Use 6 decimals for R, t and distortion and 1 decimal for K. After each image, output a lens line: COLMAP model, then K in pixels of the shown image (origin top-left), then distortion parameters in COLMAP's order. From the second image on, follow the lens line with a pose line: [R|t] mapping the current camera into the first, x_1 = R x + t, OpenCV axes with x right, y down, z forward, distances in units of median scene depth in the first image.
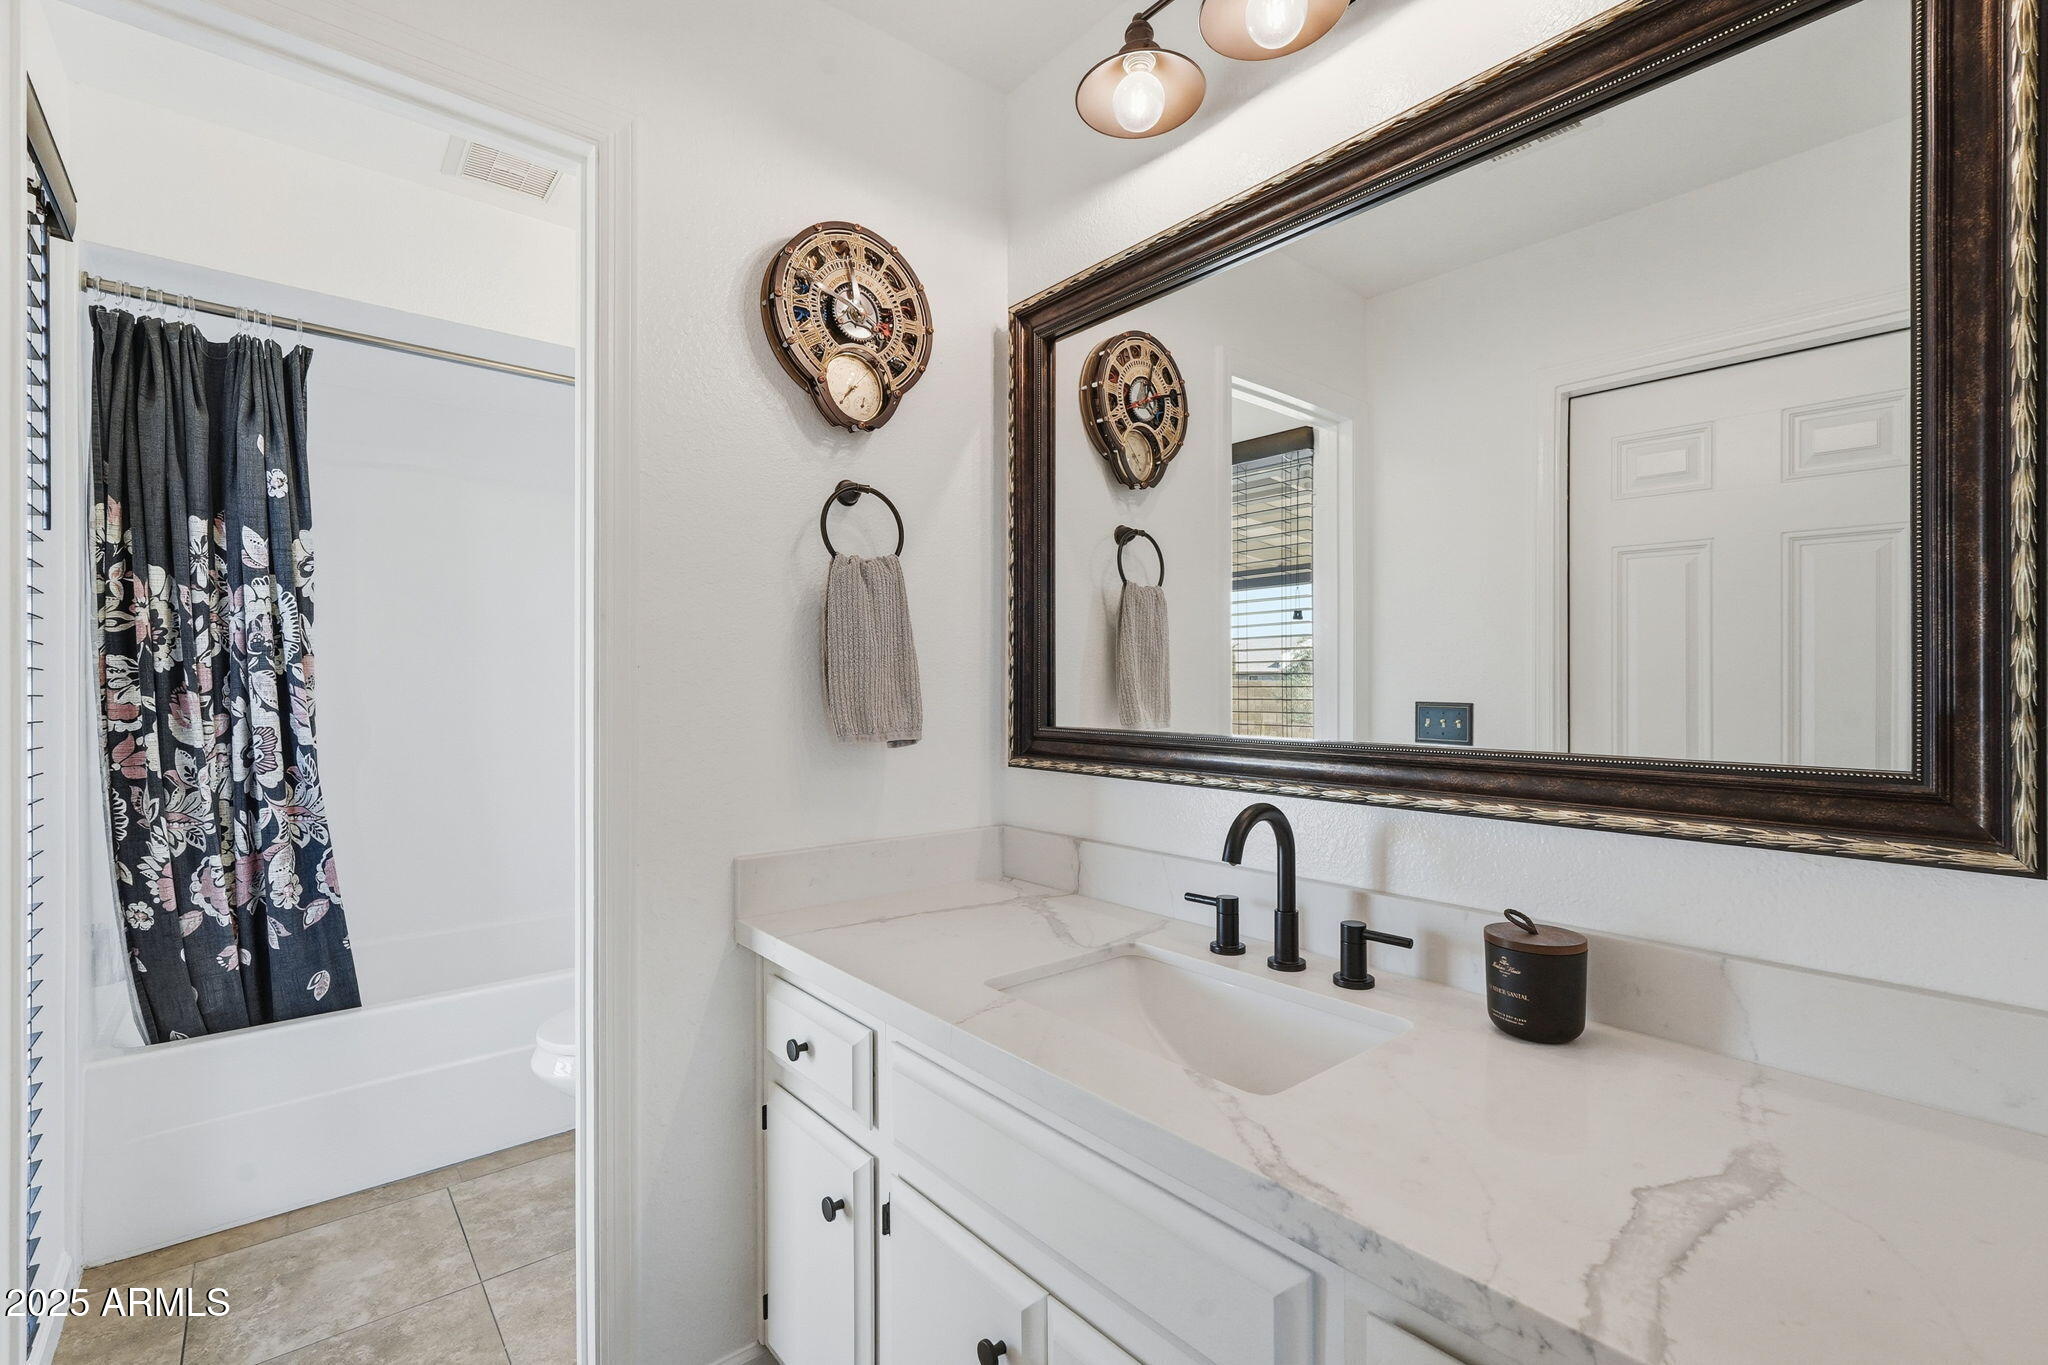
lens RADIAL K [[907.8, 0, 1024.0], [0, 907.8, 682.5], [0, 0, 1]] dist [-0.010890, 0.007612]
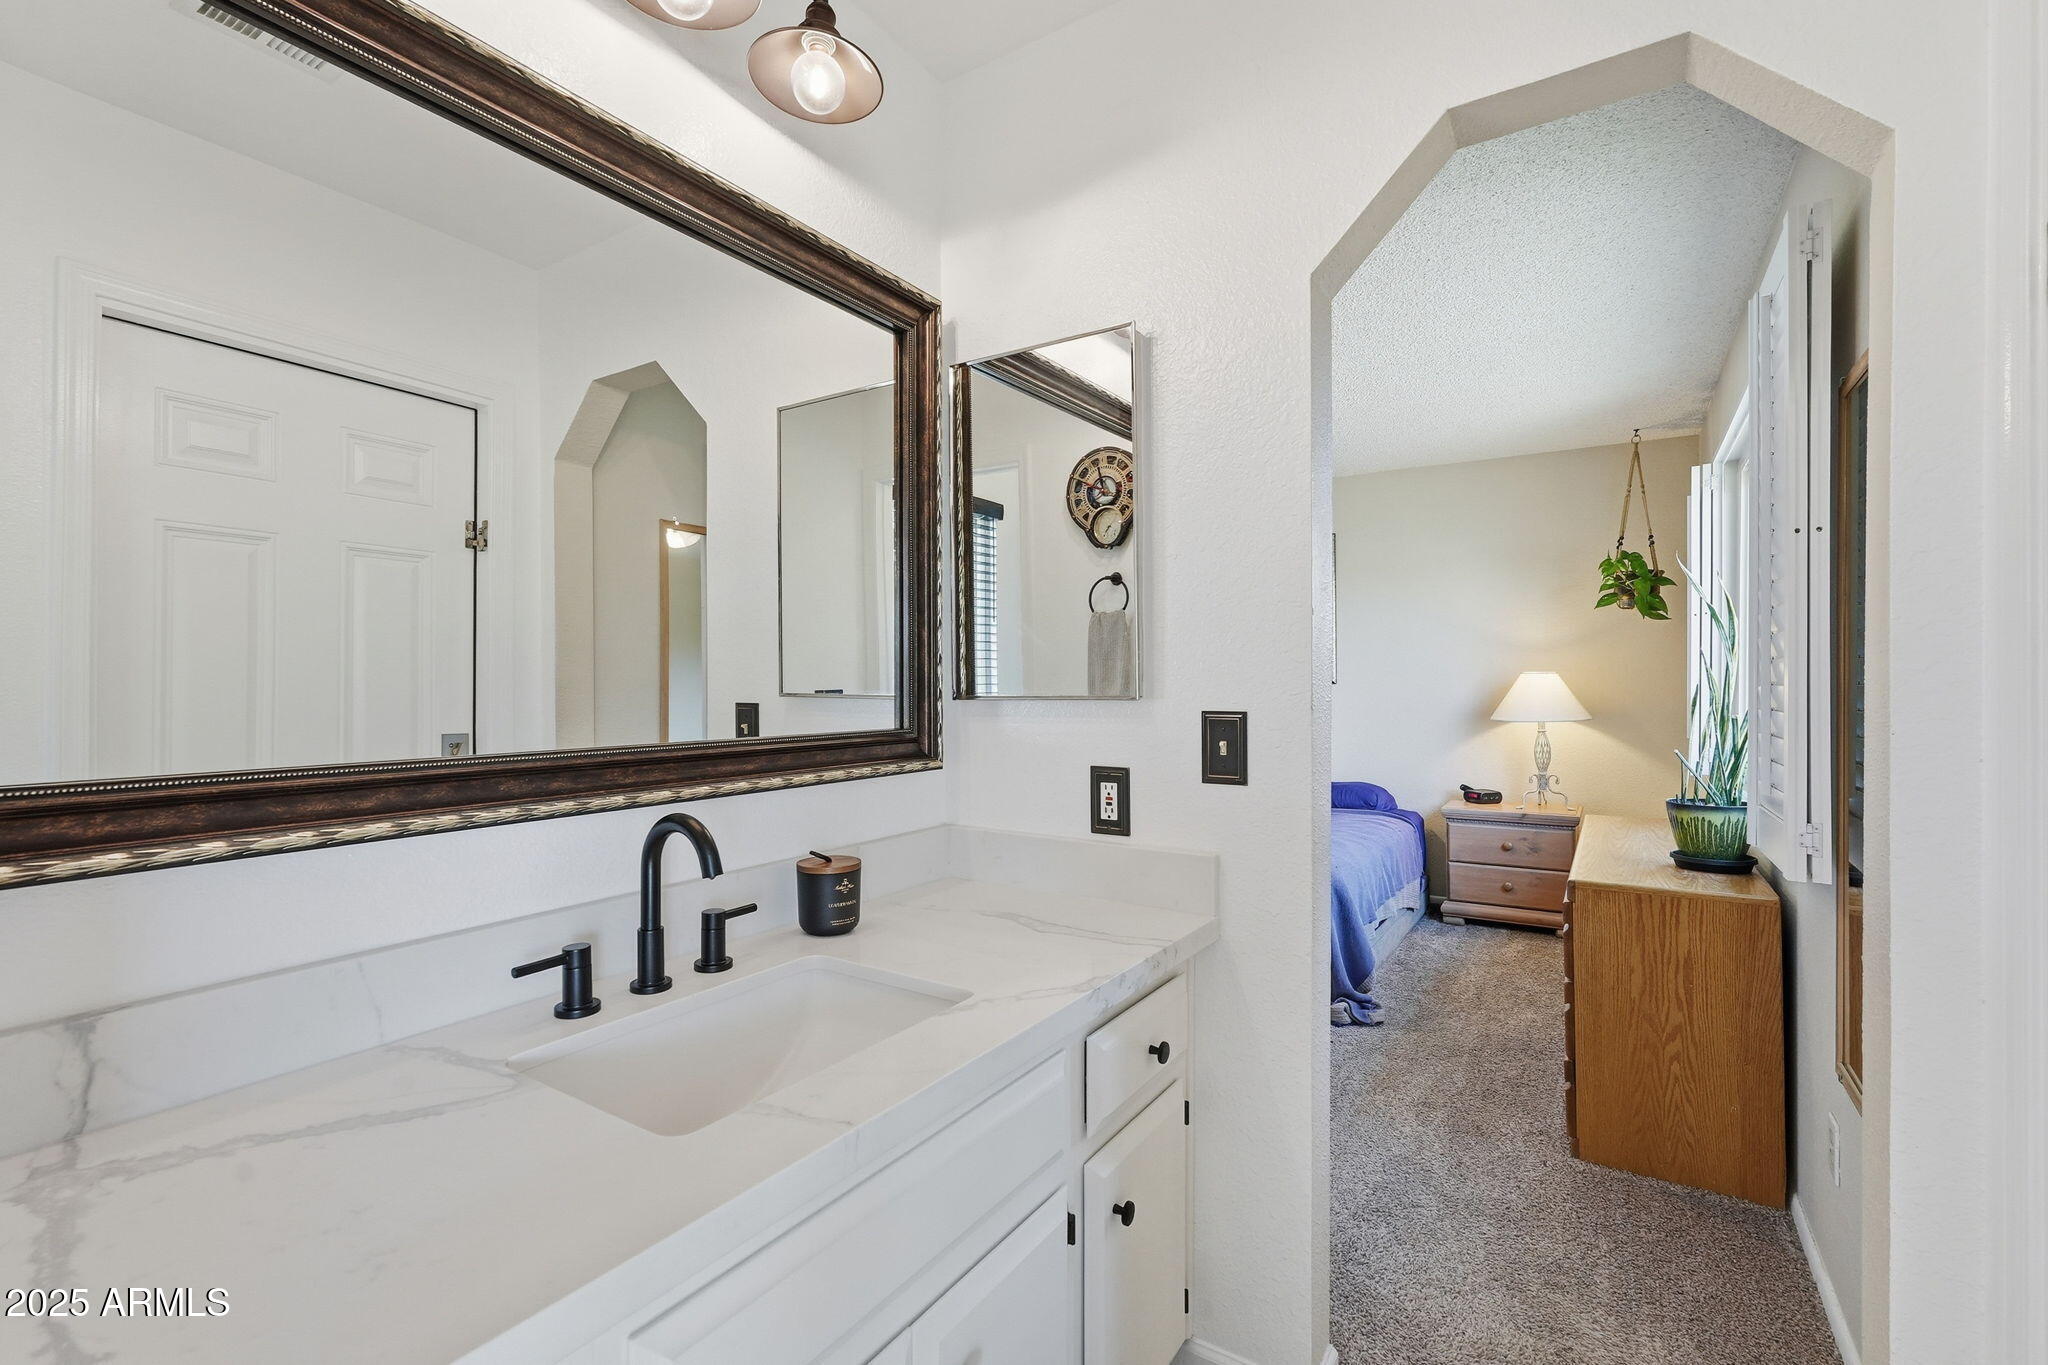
lens RADIAL K [[907.8, 0, 1024.0], [0, 907.8, 682.5], [0, 0, 1]] dist [-0.010890, 0.007612]
pose [[-0.268684, 0.004263, 0.963219, -0.716667], [0.006931, 0.999973, -0.002492, 0.001885], [-0.963204, 0.006006, -0.268706, 0.878661]]
